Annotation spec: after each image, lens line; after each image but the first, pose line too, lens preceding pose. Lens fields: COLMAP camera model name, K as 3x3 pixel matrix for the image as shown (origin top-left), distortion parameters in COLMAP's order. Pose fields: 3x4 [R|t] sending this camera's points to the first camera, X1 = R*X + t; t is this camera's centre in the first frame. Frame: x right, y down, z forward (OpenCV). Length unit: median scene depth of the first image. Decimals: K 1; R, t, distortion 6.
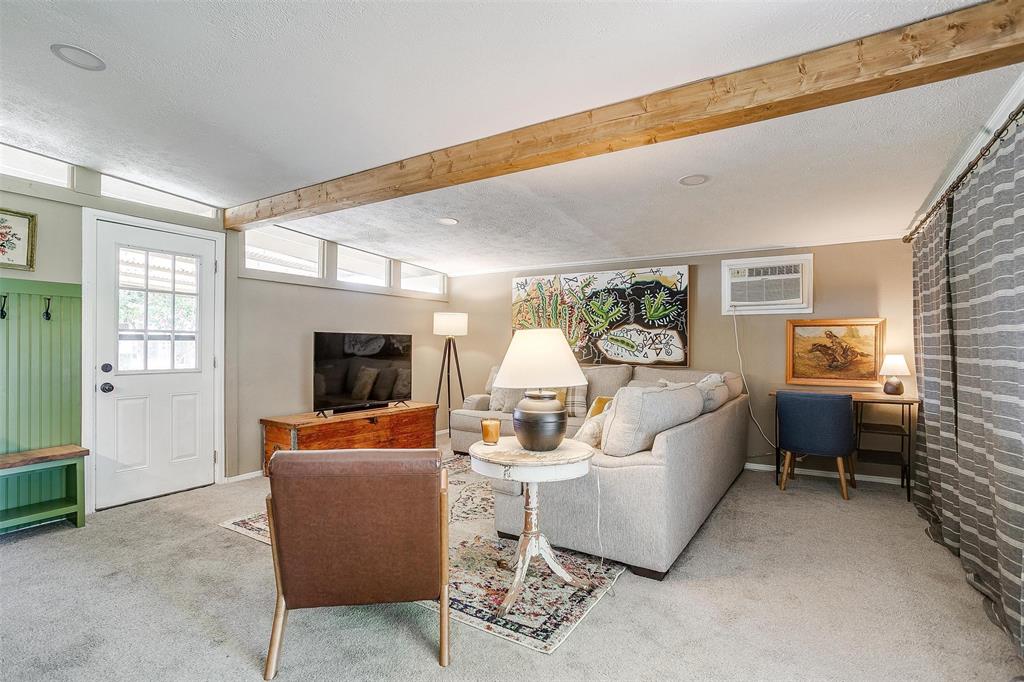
lens RADIAL K [[500.1, 0, 512.0], [0, 500.1, 341.0], [0, 0, 1]] dist [-0.062575, 0.039118]
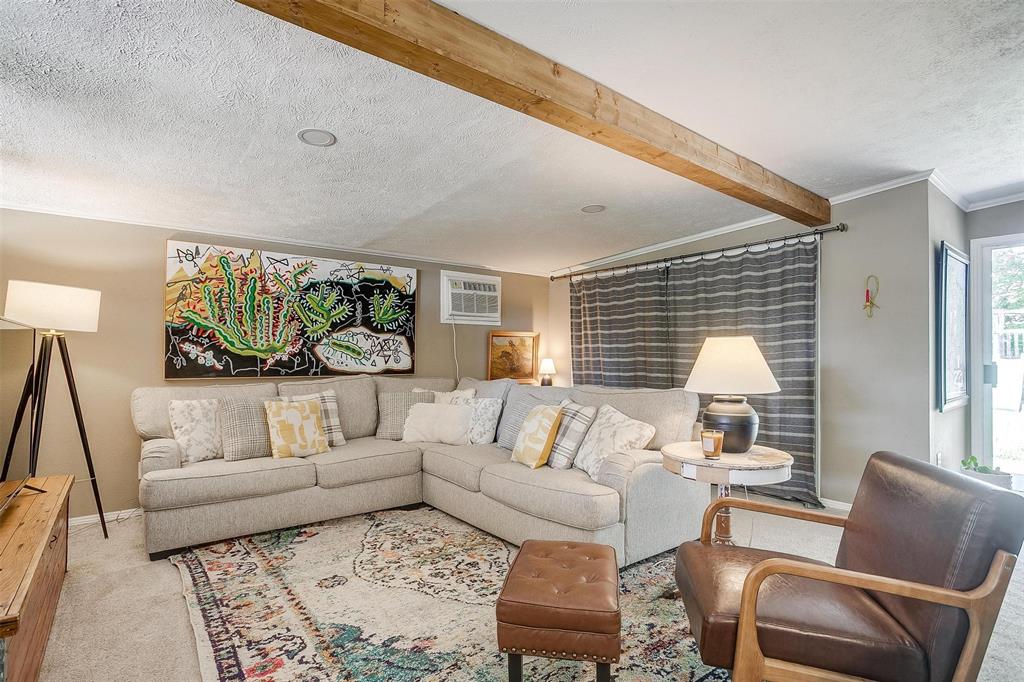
lens RADIAL K [[500.1, 0, 512.0], [0, 500.1, 341.0], [0, 0, 1]] dist [-0.062575, 0.039118]
pose [[0.344713, 0.021745, 0.938456, -0.467161], [-0.008625, 0.999763, -0.019997, 0.004831], [-0.938669, -0.001201, 0.344819, 0.467472]]
